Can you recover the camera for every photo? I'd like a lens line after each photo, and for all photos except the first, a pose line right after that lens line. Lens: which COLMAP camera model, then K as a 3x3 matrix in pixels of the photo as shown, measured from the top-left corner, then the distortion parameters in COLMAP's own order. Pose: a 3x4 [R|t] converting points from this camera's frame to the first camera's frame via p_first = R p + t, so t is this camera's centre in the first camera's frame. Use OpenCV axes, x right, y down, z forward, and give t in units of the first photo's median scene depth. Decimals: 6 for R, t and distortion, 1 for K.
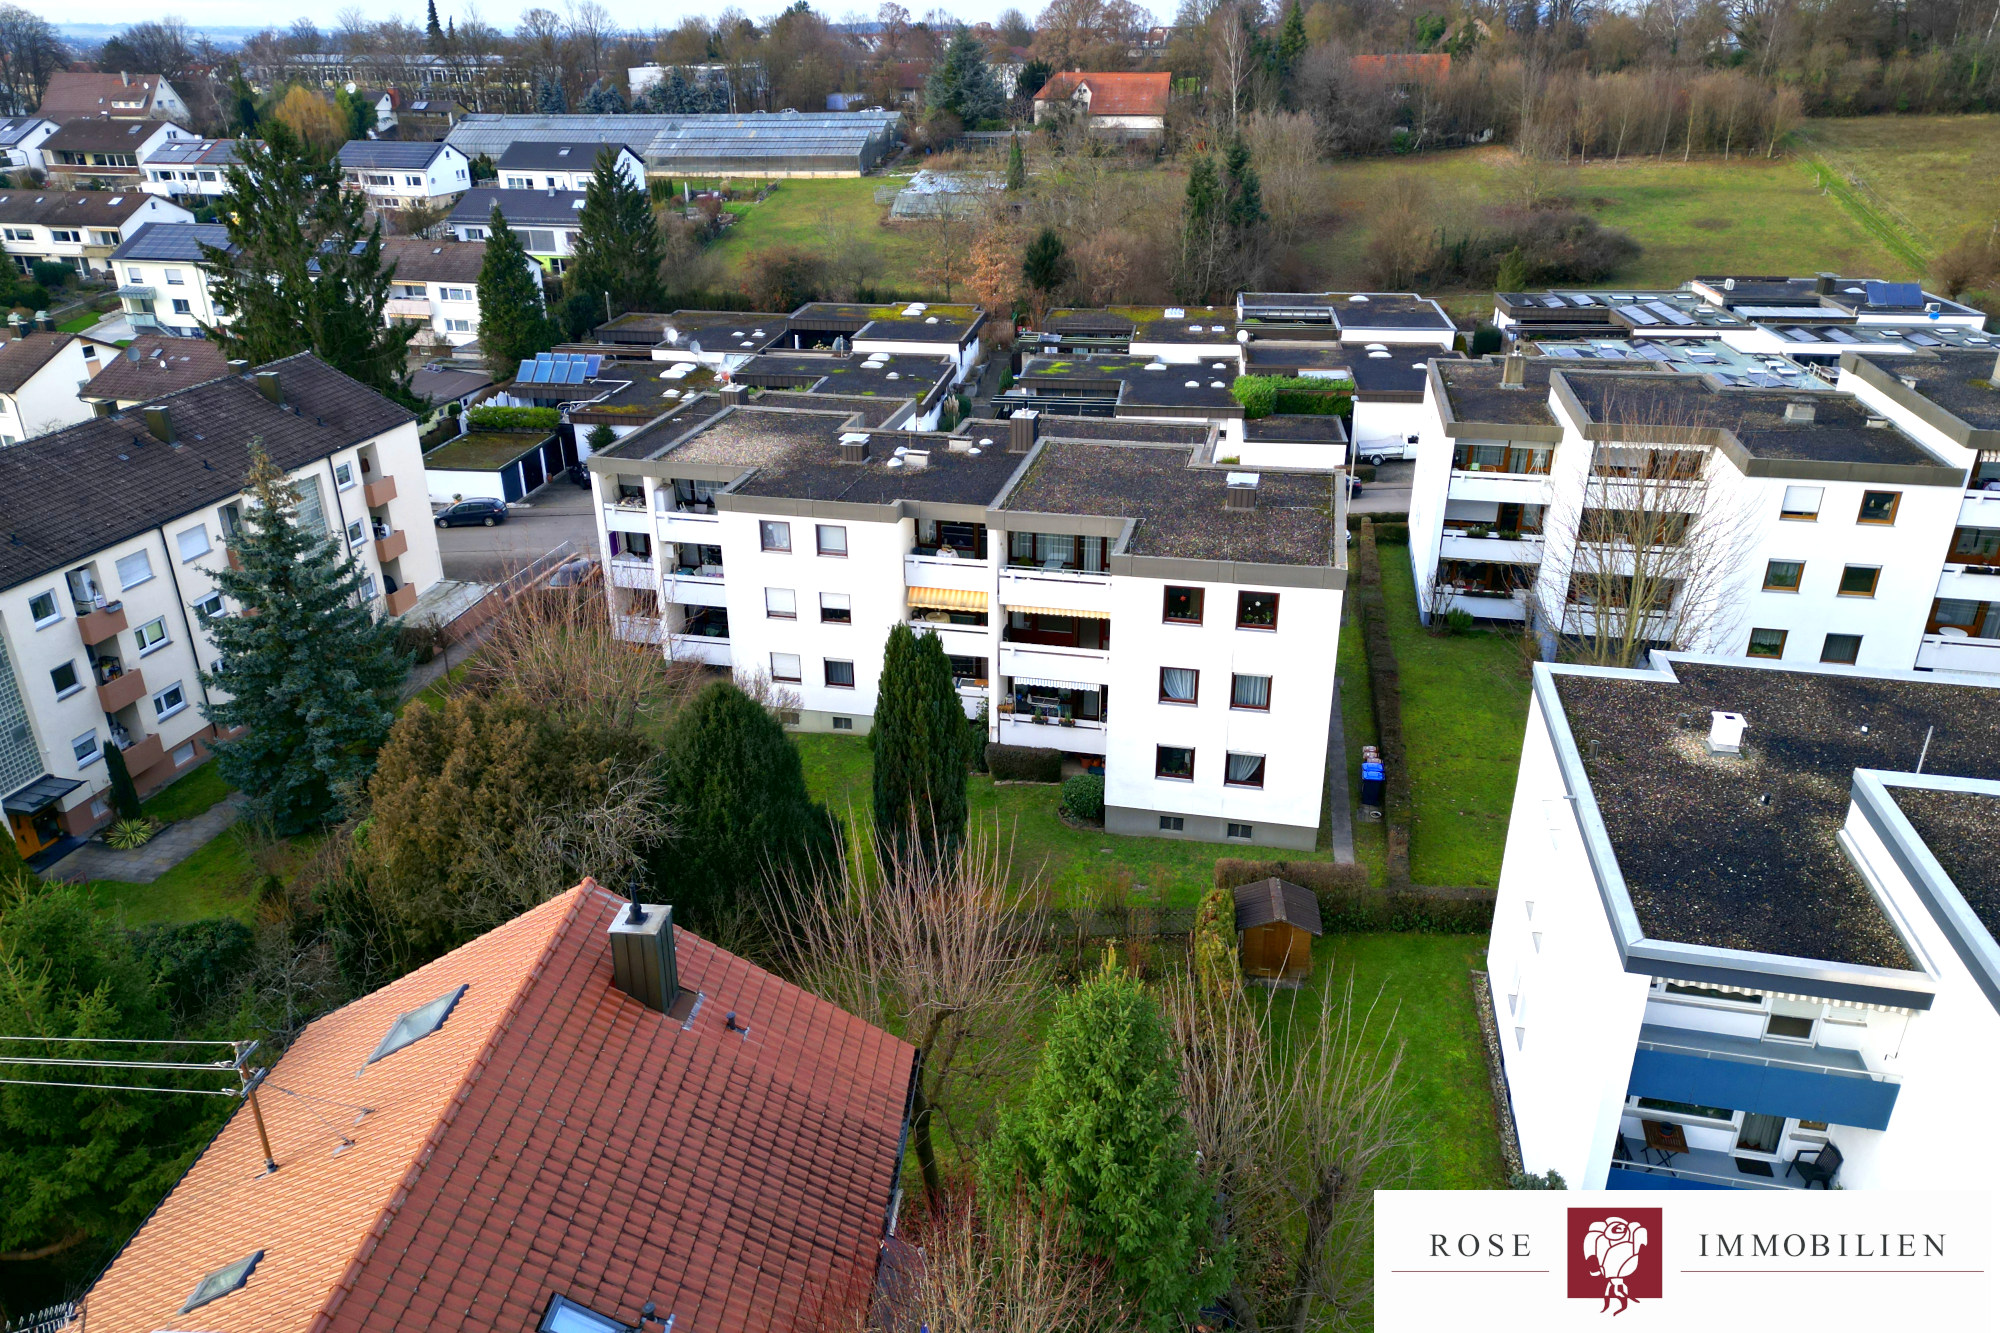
lens RADIAL K [[1373.3, 0, 1000.0], [0, 1373.3, 666.5], [0, 0, 1]] dist [0.079115, -0.075618]
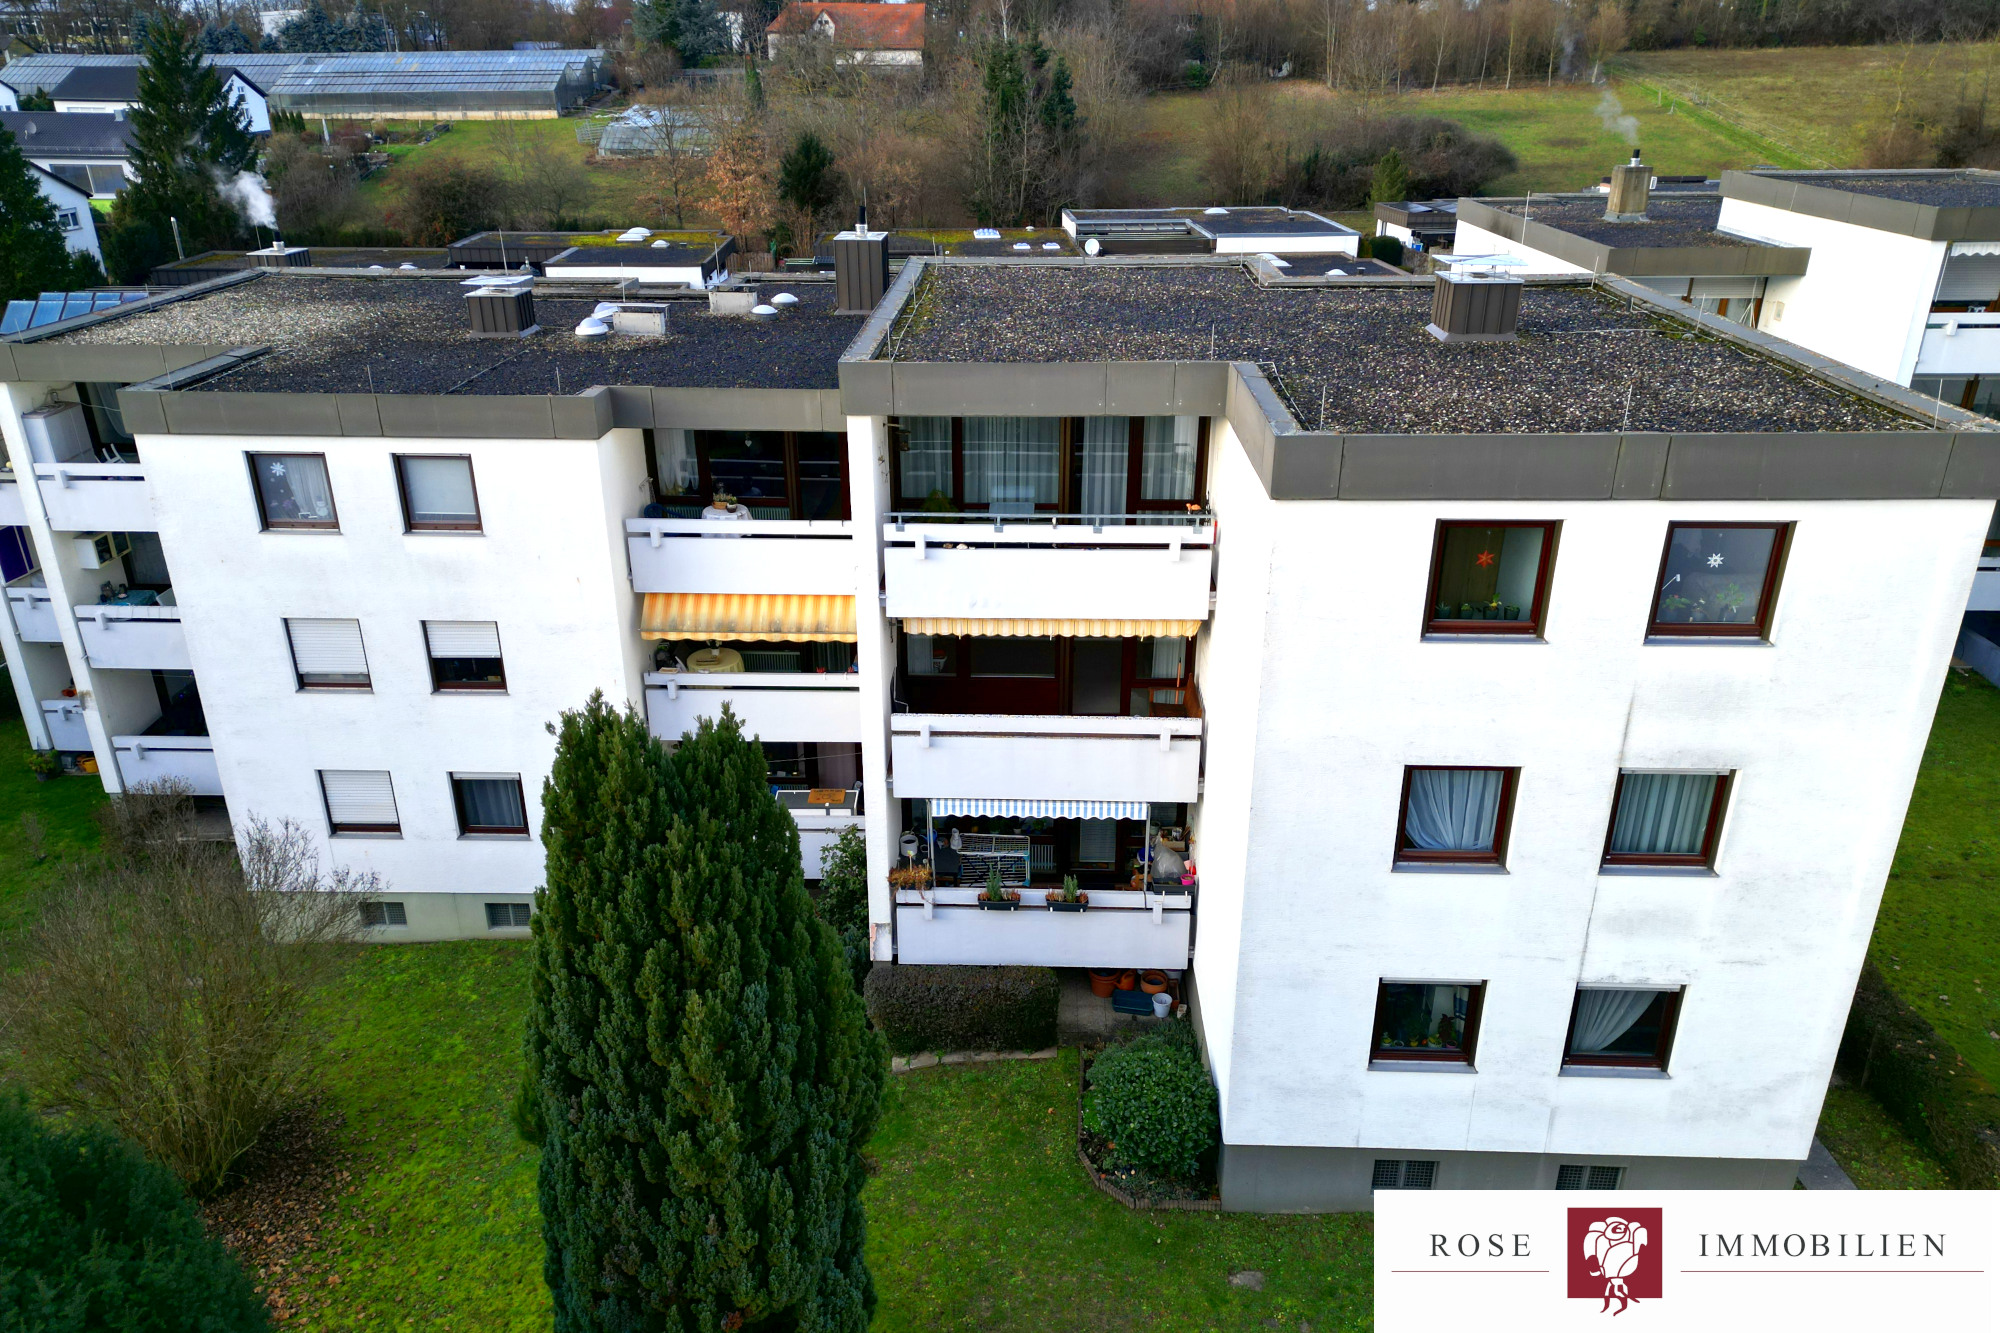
lens RADIAL K [[1373.3, 0, 1000.0], [0, 1373.3, 666.5], [0, 0, 1]] dist [0.079115, -0.075618]
pose [[0.982635, -0.071313, 0.171297, -0.030342], [0.073843, 0.997234, -0.008430, -0.022484], [-0.170222, 0.020933, 0.985183, 0.530417]]
